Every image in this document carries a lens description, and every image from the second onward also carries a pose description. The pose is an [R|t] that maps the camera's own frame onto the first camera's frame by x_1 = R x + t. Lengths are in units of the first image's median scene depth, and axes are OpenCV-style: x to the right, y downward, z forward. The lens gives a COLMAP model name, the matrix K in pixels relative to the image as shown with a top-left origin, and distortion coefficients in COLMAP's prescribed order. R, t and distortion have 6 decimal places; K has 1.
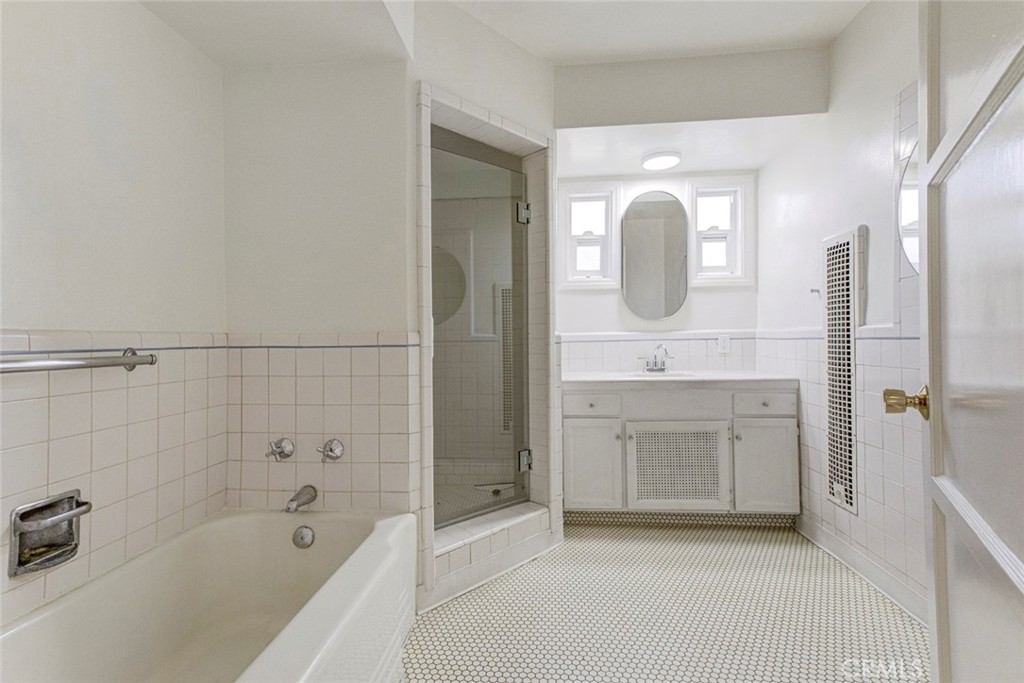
lens RADIAL K [[478.2, 0, 512.0], [0, 478.2, 341.5], [0, 0, 1]] dist [0.027246, 0.000016]
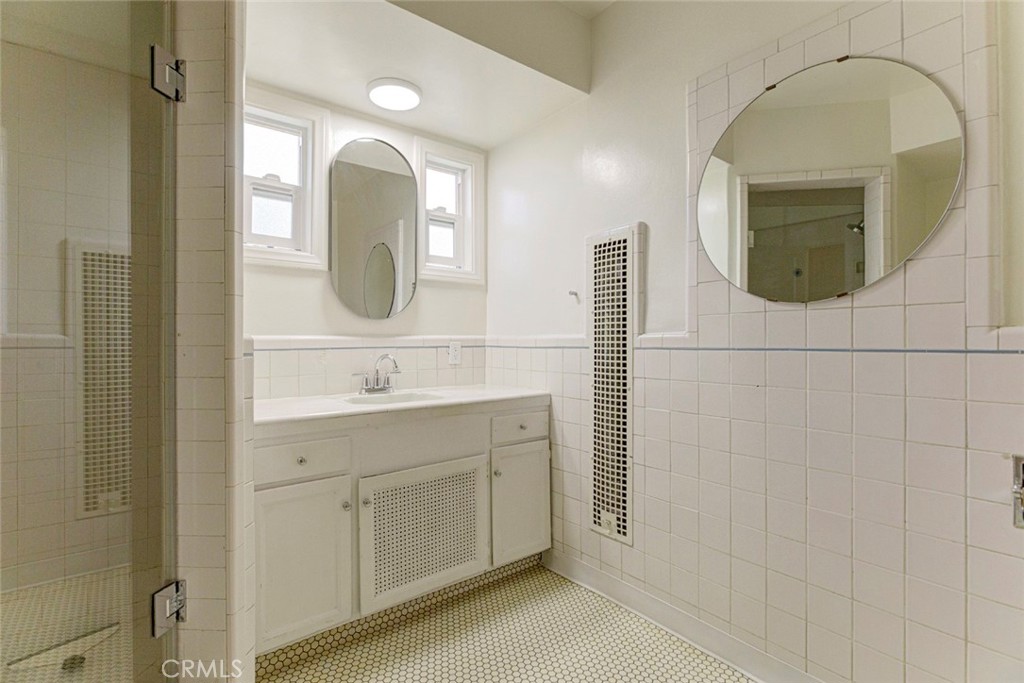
lens RADIAL K [[474.7, 0, 512.0], [0, 474.7, 346.3], [0, 0, 1]] dist [-0.000940, -0.000155]
pose [[0.737179, 0.005630, 0.675674, -0.038365], [-0.004584, 0.999984, -0.003330, -0.005195], [-0.675682, -0.000642, 0.737193, 0.434089]]
